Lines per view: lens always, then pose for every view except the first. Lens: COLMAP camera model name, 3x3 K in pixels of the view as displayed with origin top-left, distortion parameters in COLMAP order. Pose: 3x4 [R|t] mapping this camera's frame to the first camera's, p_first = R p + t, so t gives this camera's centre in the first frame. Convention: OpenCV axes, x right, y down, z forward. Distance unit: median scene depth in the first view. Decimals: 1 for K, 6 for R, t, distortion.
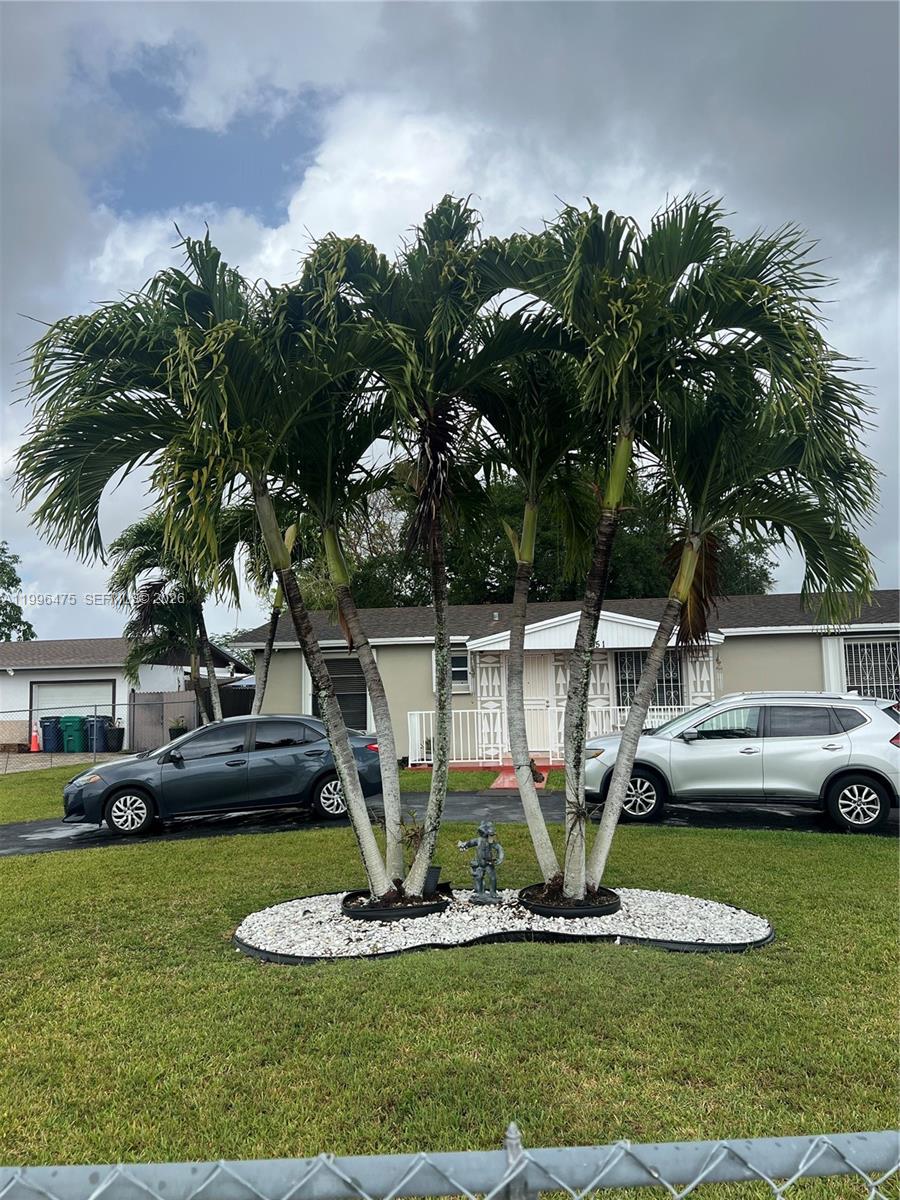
lens RADIAL K [[940.5, 0, 447.9], [0, 940.5, 597.0], [0, 0, 1]] dist [0.042004, -0.001194]
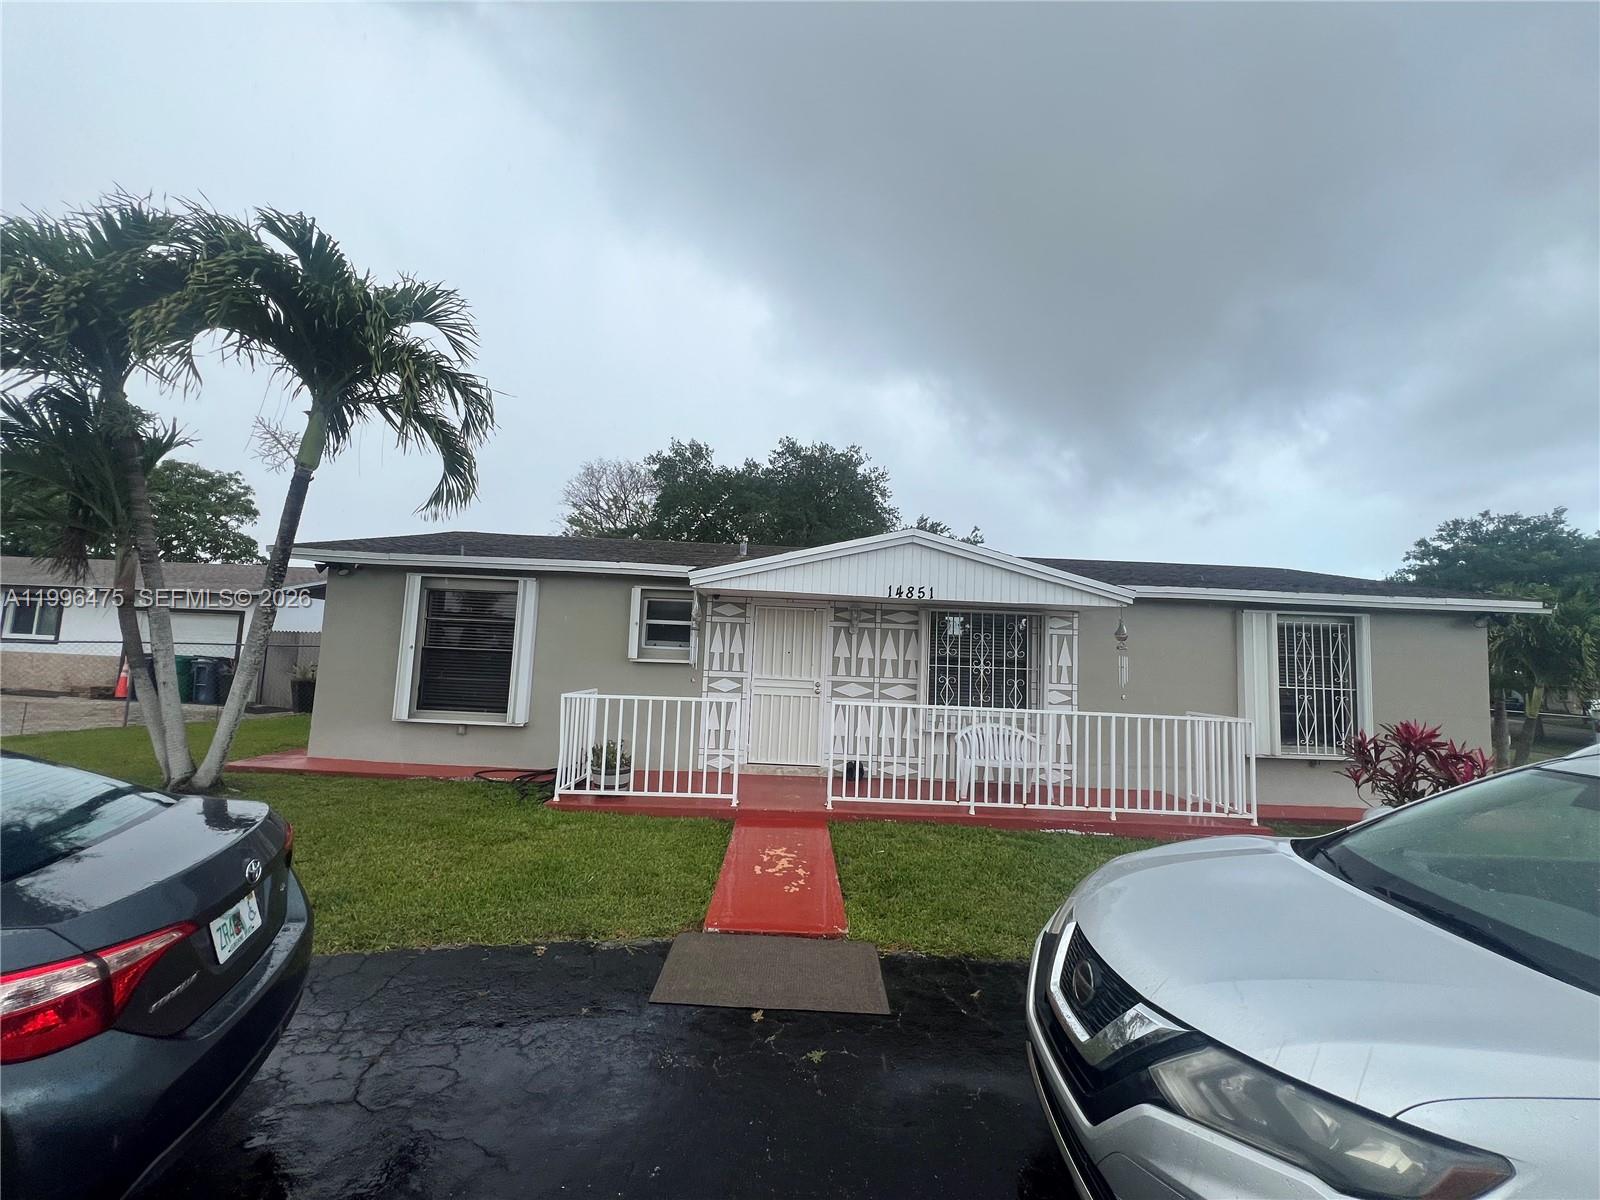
lens RADIAL K [[649.4, 0, 807.4], [0, 649.4, 597.0], [0, 0, 1]] dist [-0.000905, -0.000128]
pose [[0.983684, 0.077219, 0.162493, 0.026072], [-0.079001, 0.996864, 0.004523, 0.053222], [-0.161634, -0.017286, 0.986699, 0.589319]]
